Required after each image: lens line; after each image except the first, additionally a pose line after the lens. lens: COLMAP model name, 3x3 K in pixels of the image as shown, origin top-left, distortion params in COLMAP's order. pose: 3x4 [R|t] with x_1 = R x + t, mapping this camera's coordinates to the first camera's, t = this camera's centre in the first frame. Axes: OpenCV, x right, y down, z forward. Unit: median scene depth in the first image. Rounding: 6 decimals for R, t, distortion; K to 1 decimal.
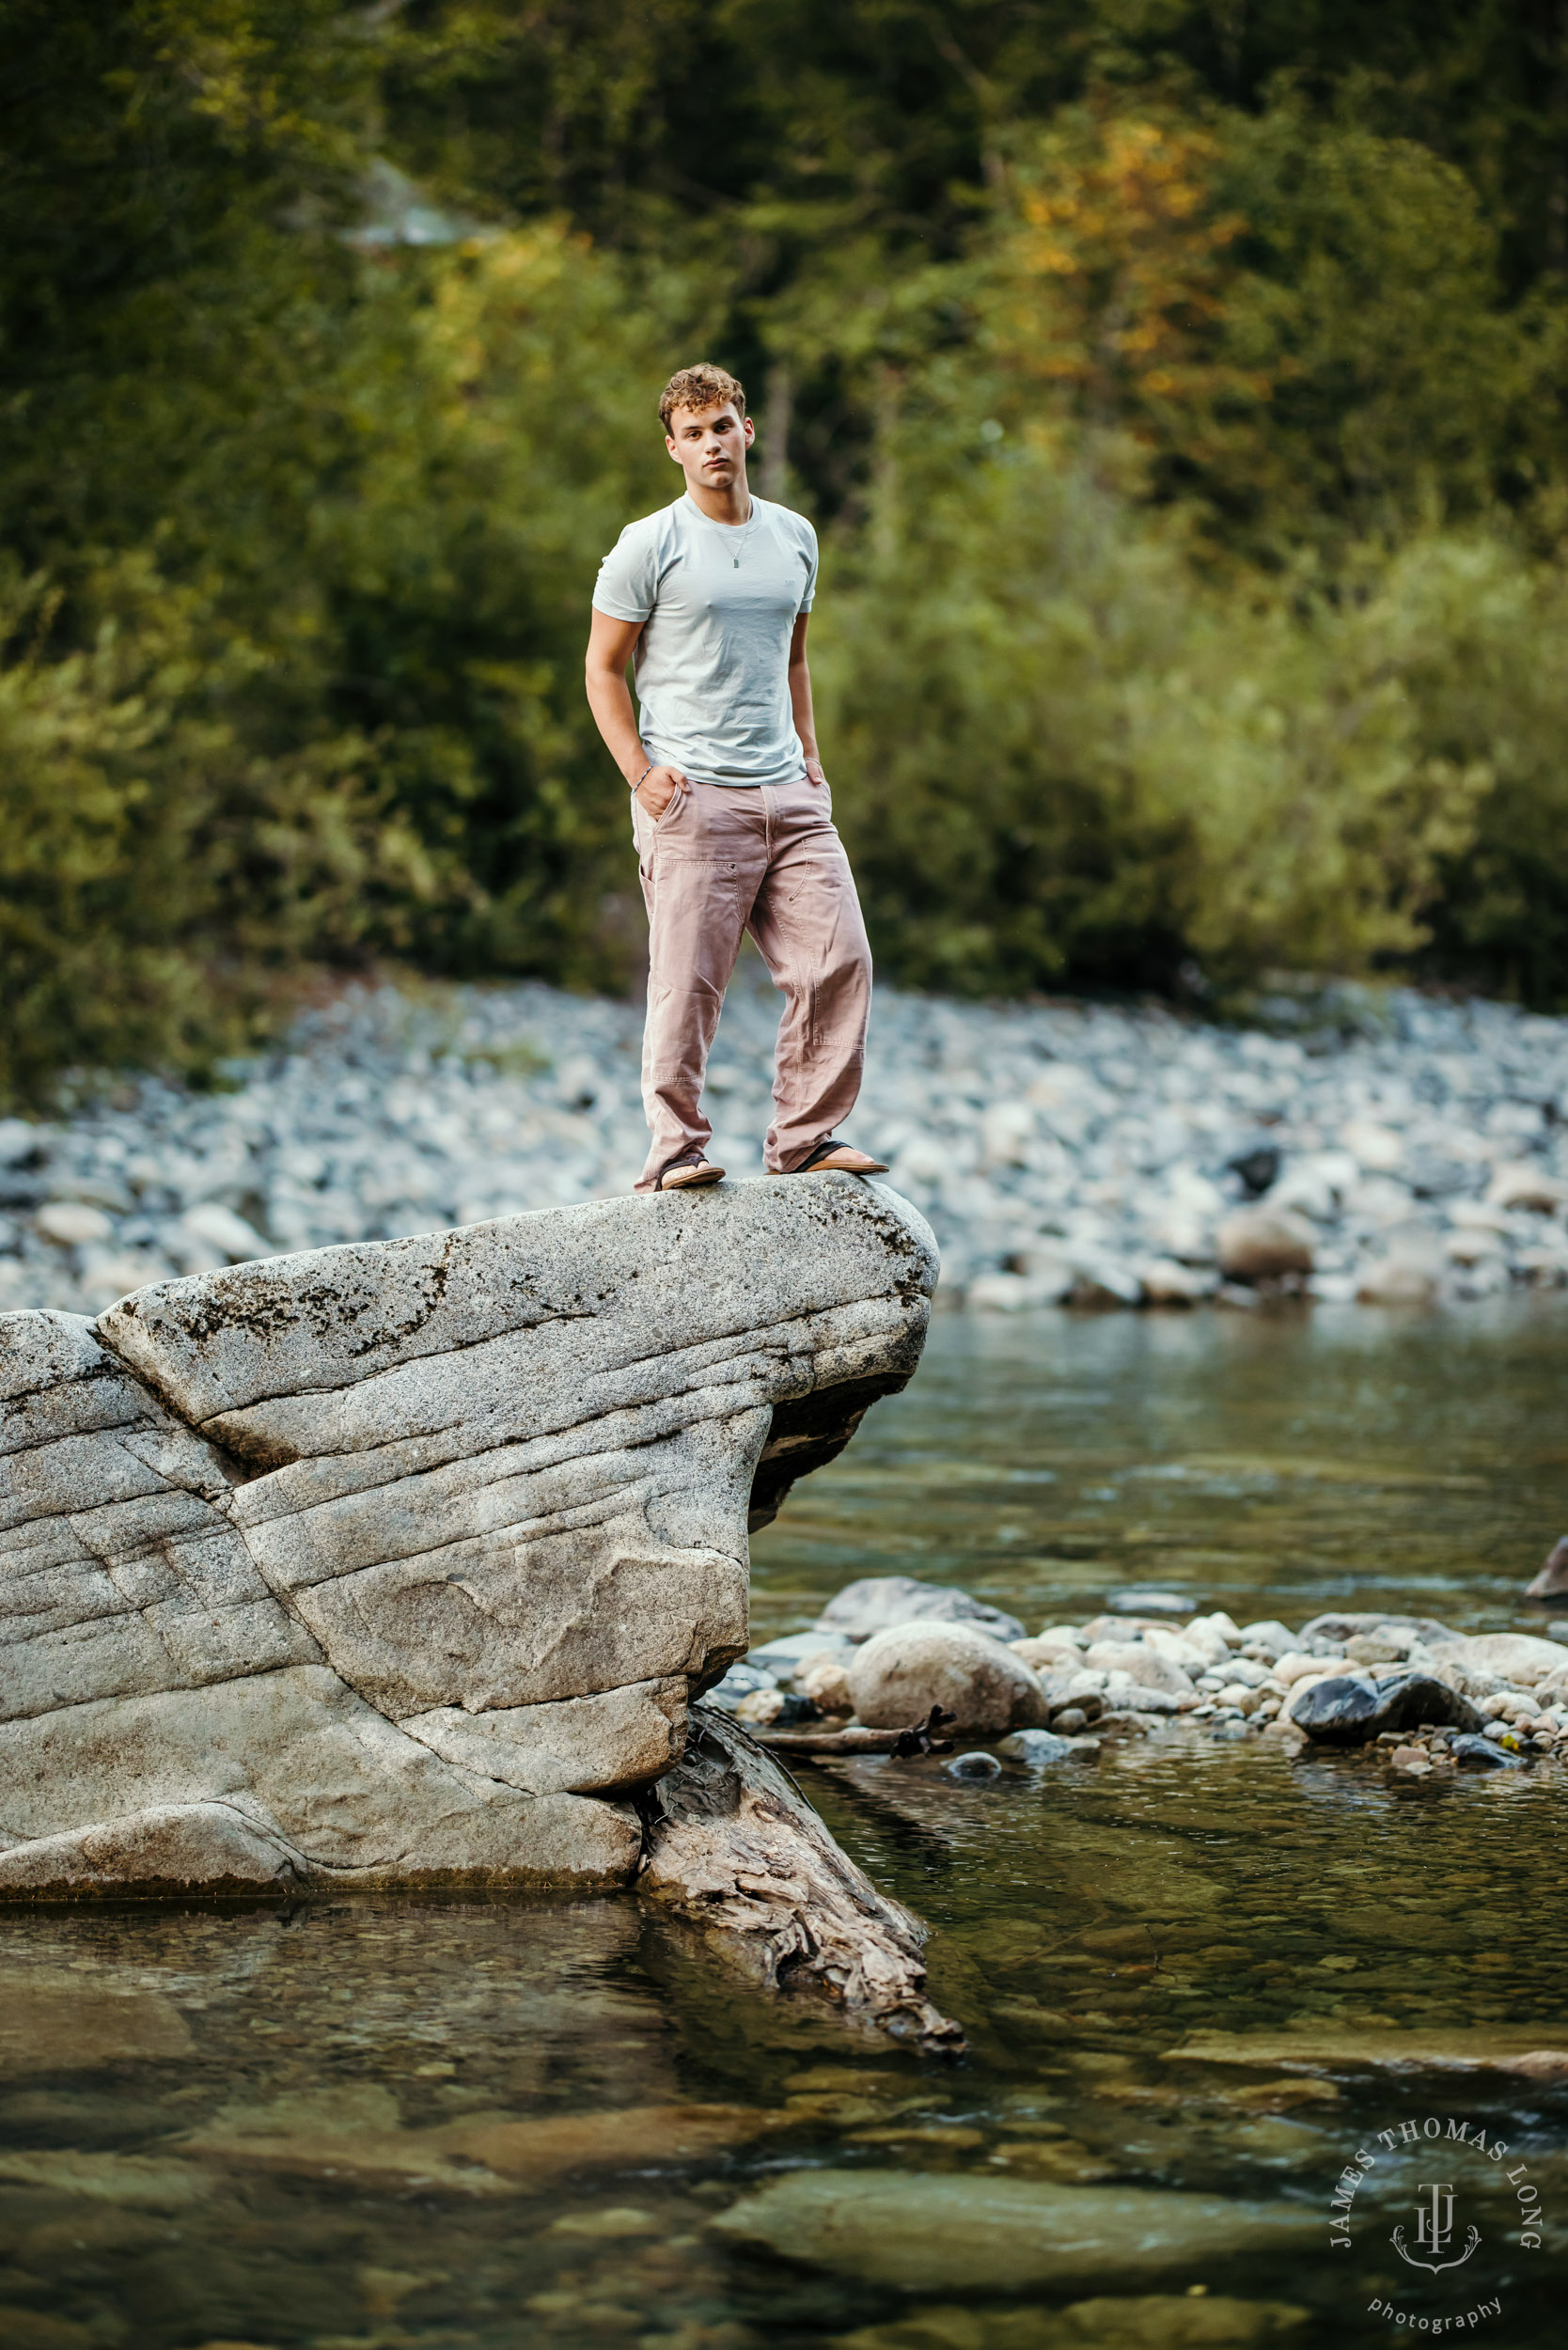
lens RADIAL K [[5937.7, 0, 784.0], [0, 5937.7, 1175.0], [0, 0, 1]] dist [0.069660, 0.363696]
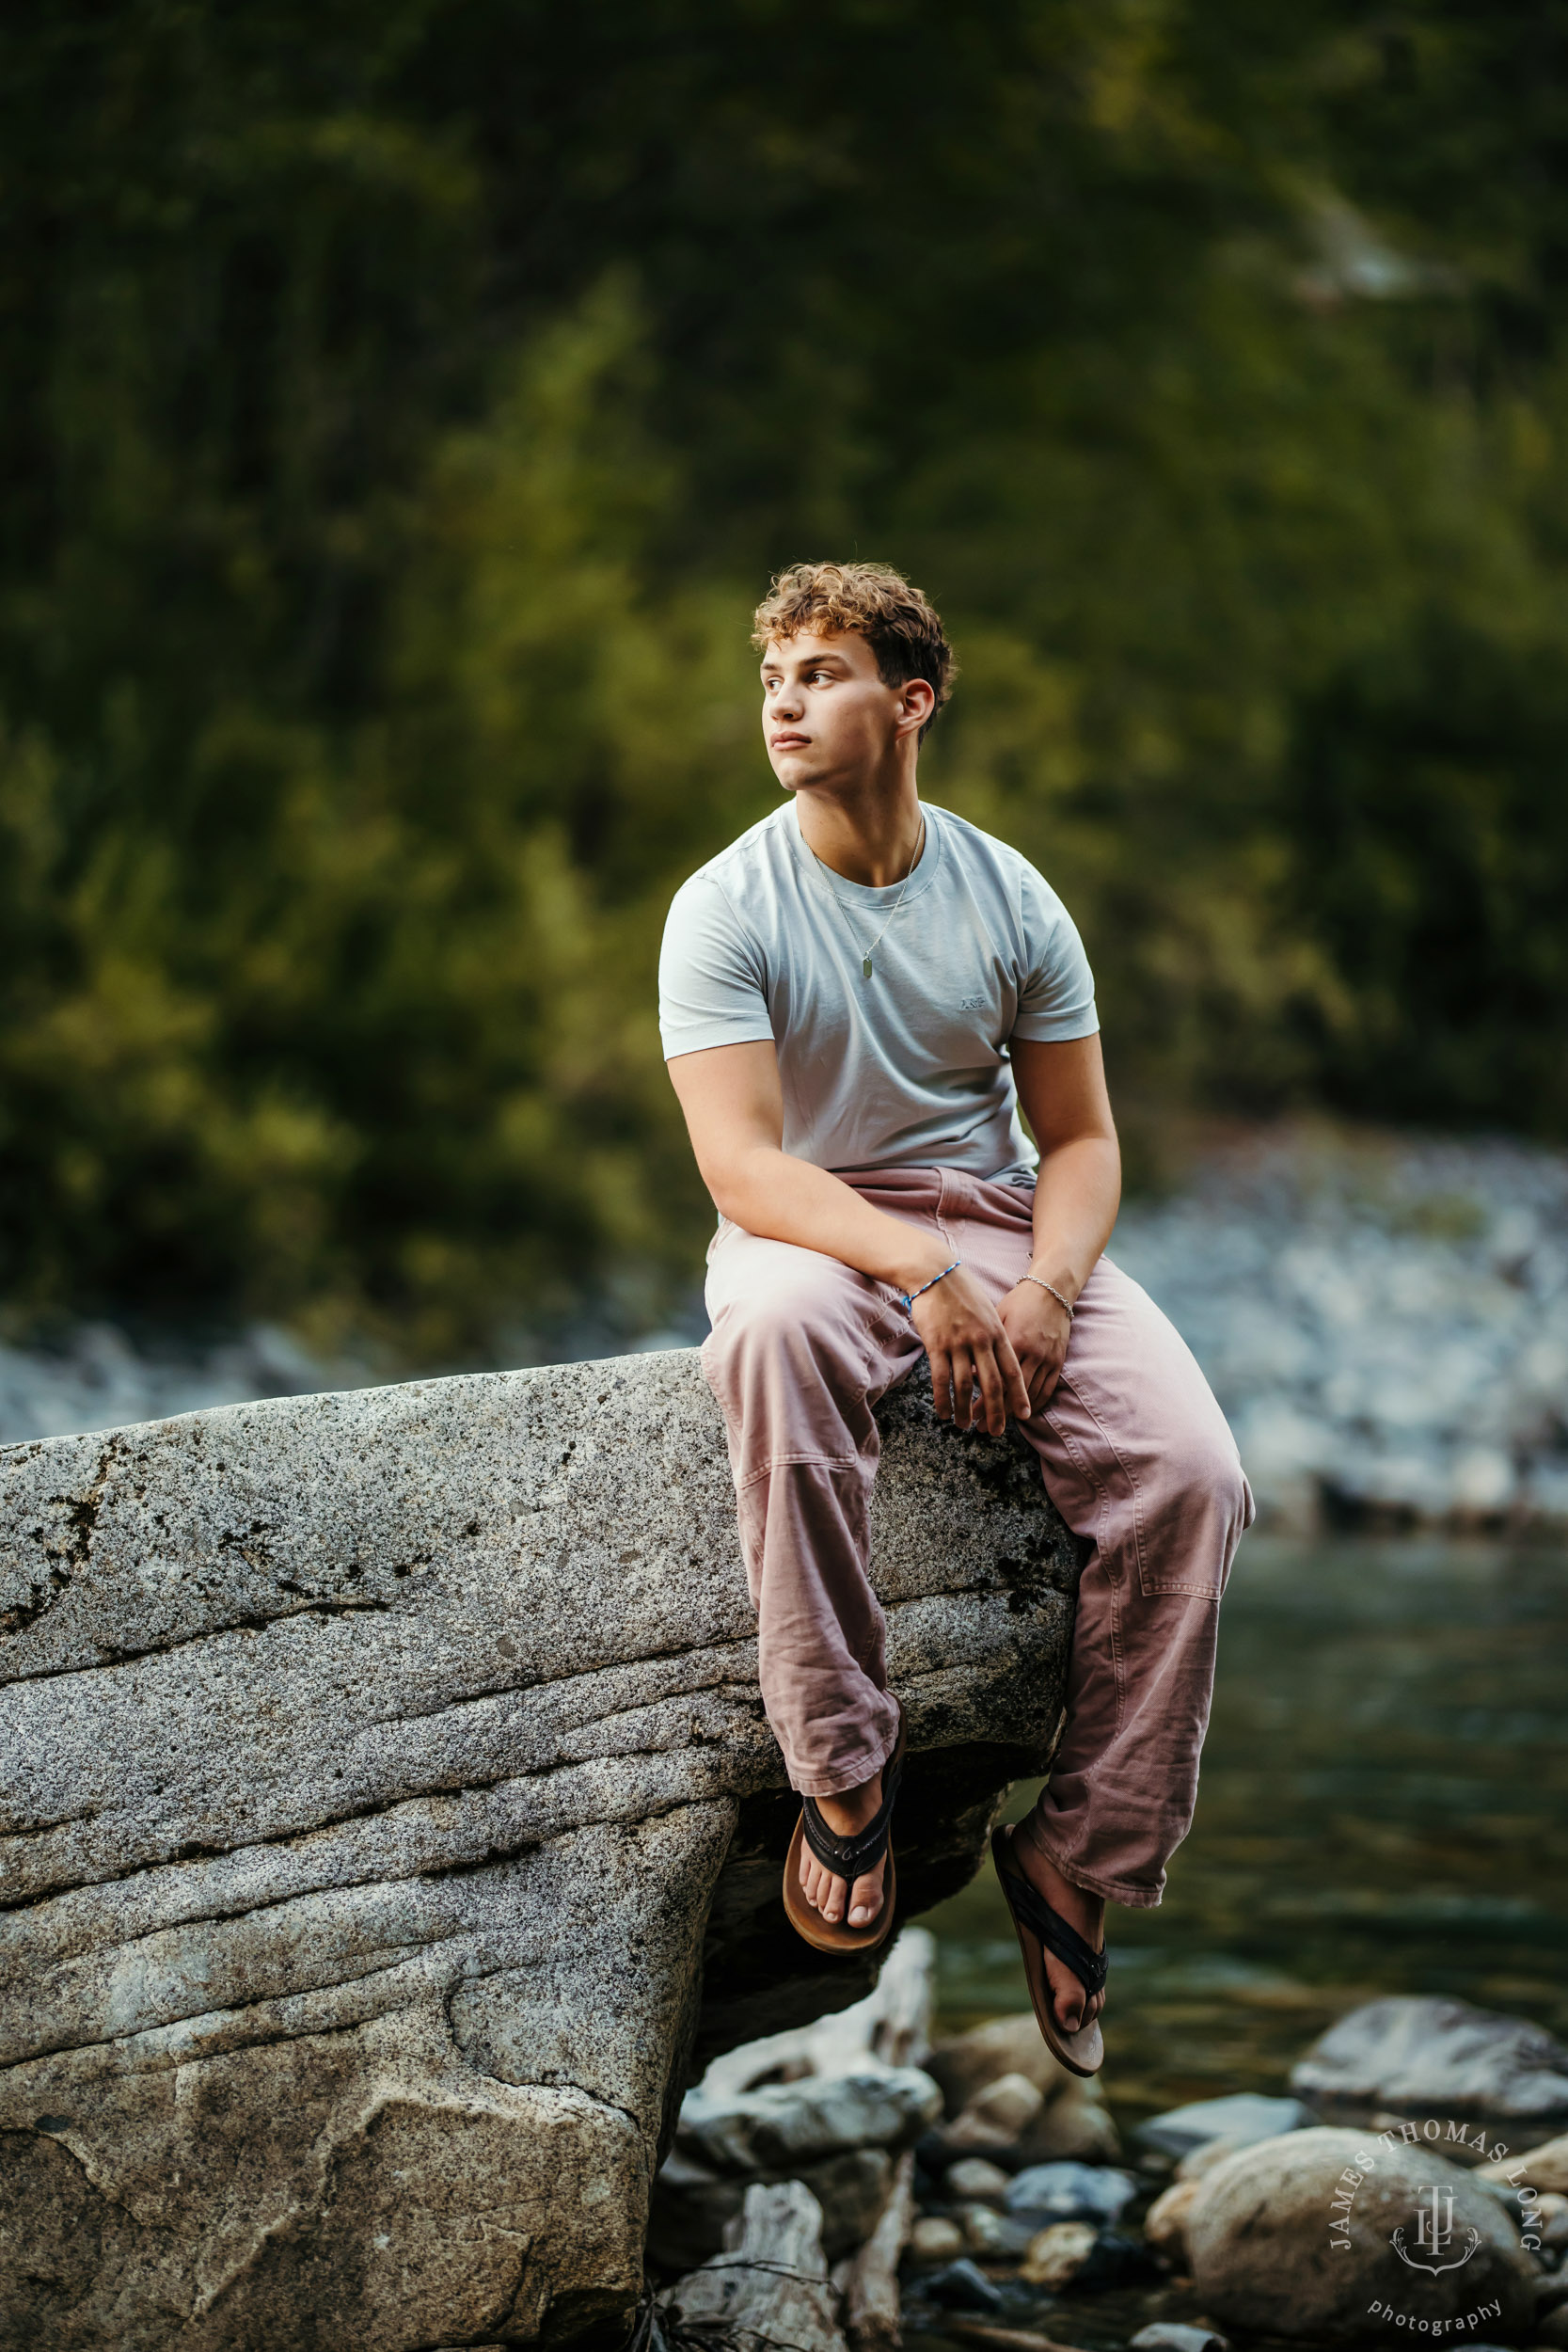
lens RADIAL K [[5635.5, 0, 784.0], [0, 5635.5, 1176.0], [0, 0, 1]] dist [0.036982, -0.062126]
pose [[0.977192, 0.024141, -0.210982, 0.102439], [-0.030632, 0.999151, -0.027550, -0.000922], [0.210138, 0.033384, 0.977102, 0.538173]]
